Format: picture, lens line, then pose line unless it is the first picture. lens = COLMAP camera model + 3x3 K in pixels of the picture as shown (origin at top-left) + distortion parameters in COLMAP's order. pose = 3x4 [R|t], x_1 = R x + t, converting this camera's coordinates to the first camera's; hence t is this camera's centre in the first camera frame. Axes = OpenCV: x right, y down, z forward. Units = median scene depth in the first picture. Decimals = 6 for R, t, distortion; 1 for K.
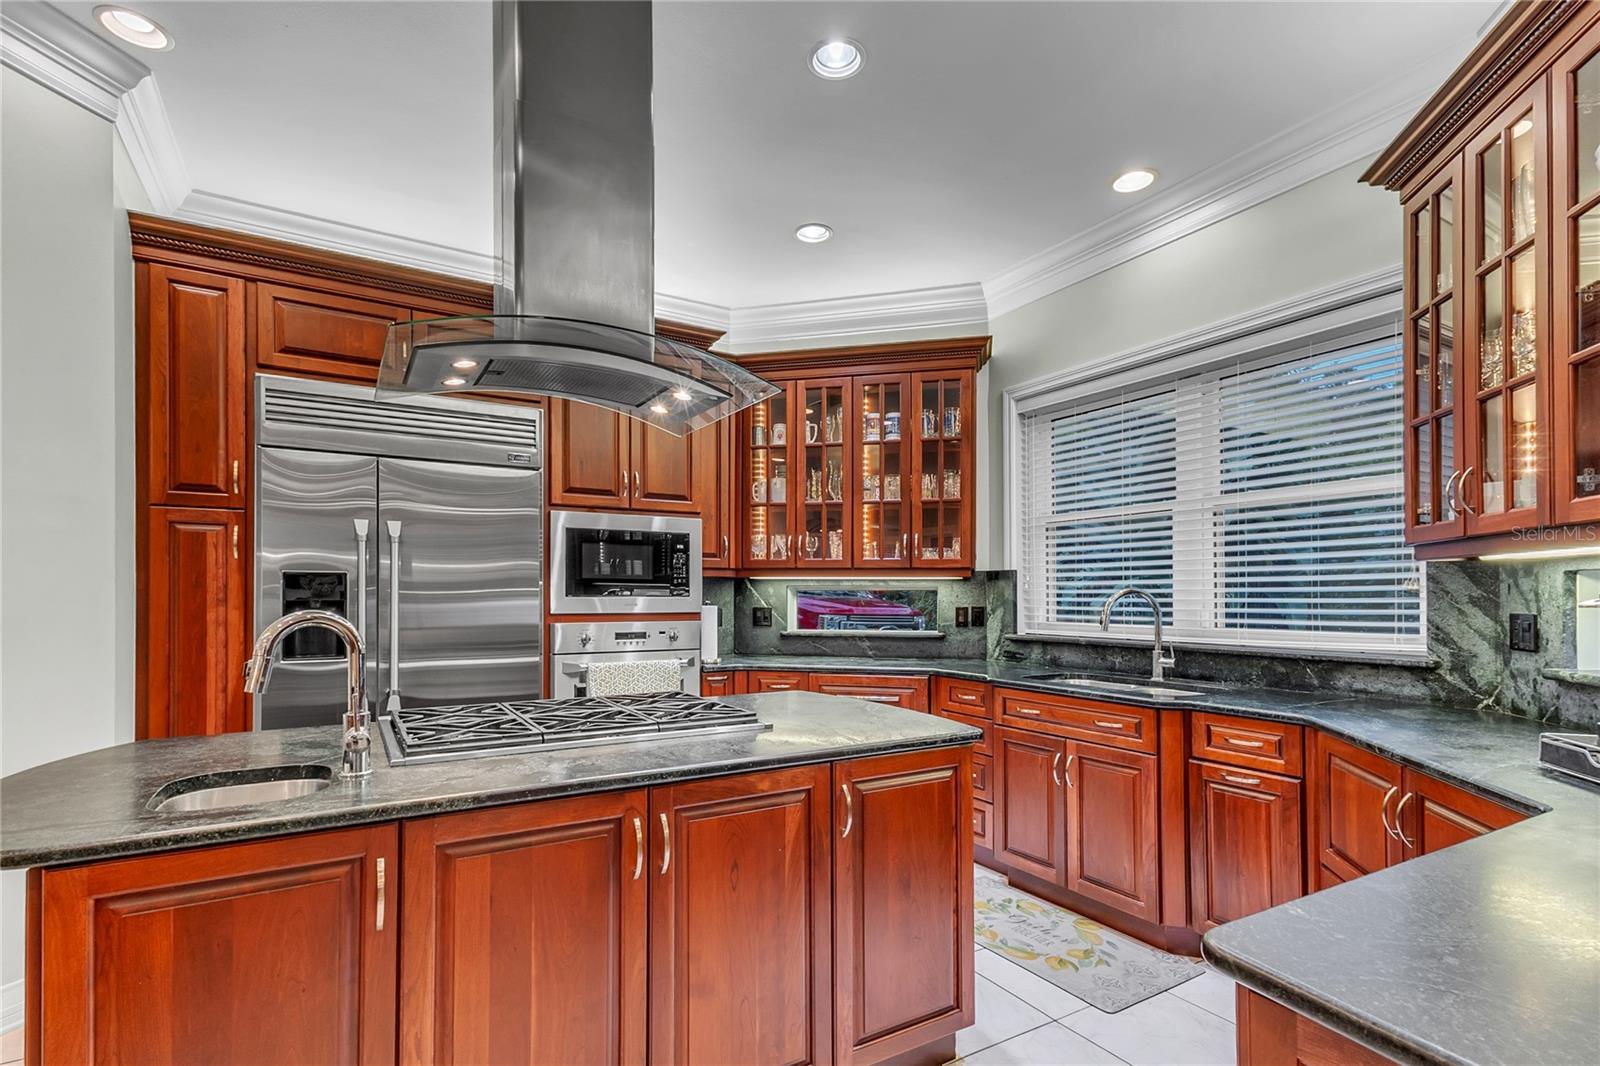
lens RADIAL K [[753.0, 0, 796.3], [0, 753.0, 593.3], [0, 0, 1]] dist [0.020904, -0.003197]
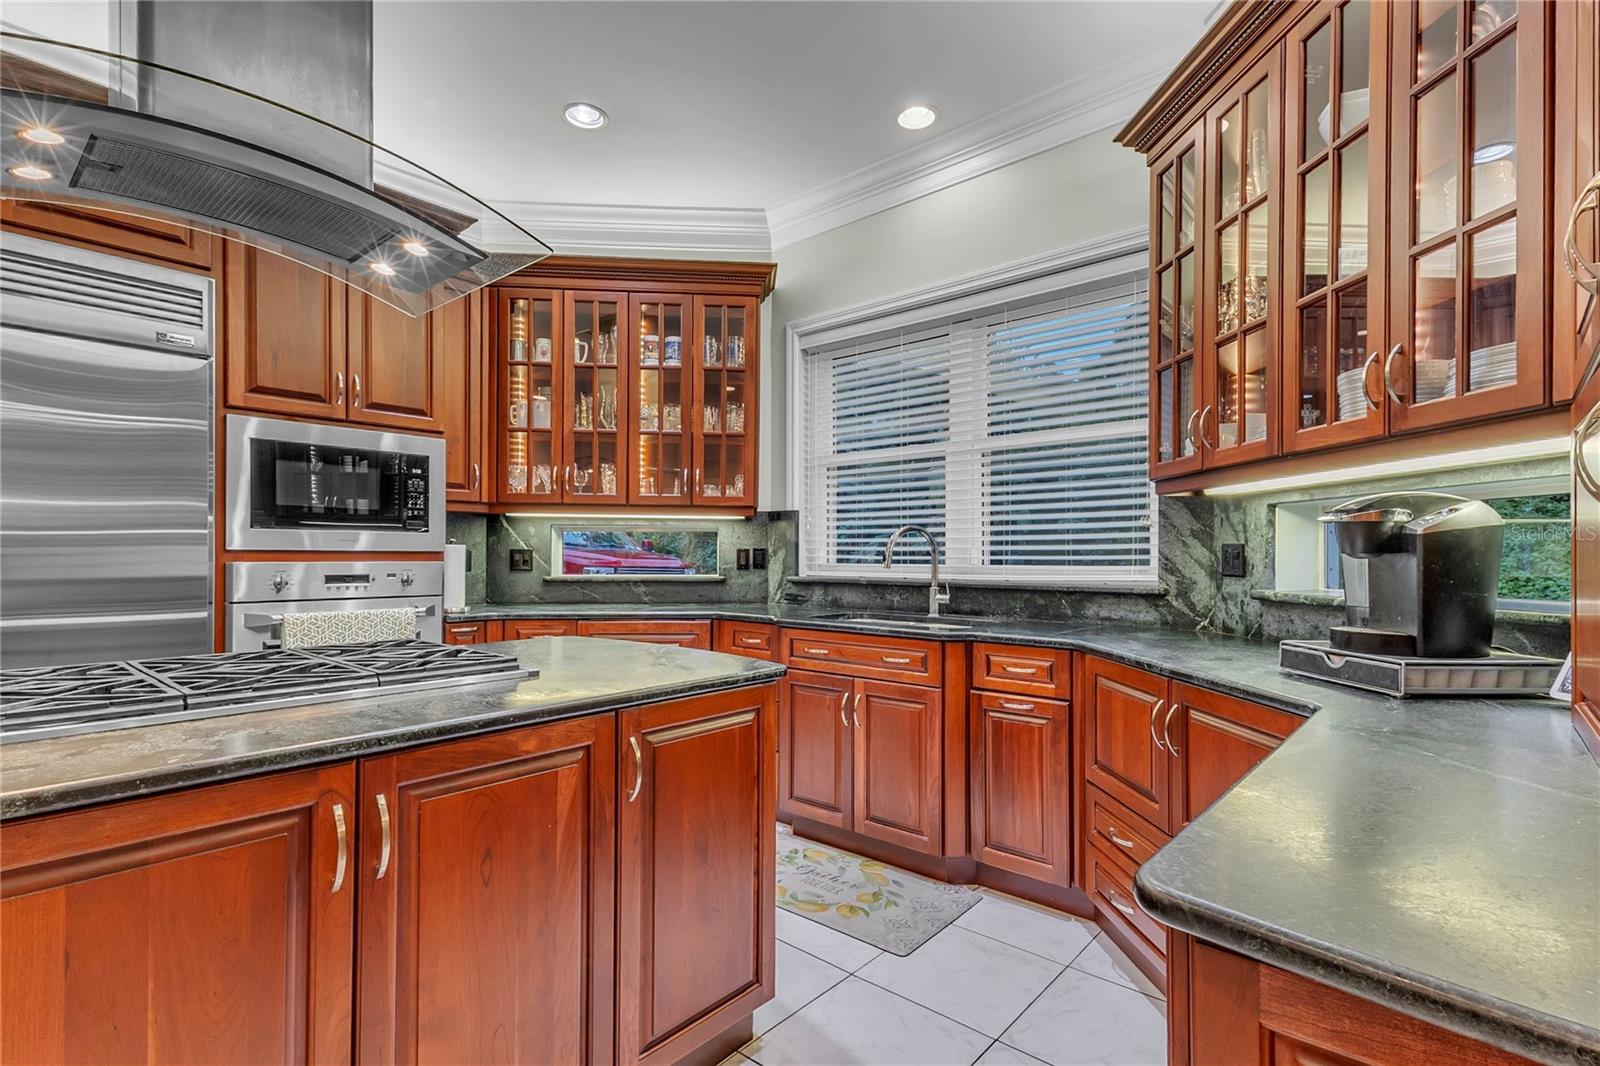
lens RADIAL K [[753.0, 0, 796.1], [0, 753.0, 543.8], [0, 0, 1]] dist [0.020904, -0.003197]
pose [[0.952918, 0.004014, 0.303200, -0.011643], [-0.000969, 0.999948, -0.010192, 0.036649], [-0.303225, 0.009418, 0.952872, 0.114654]]
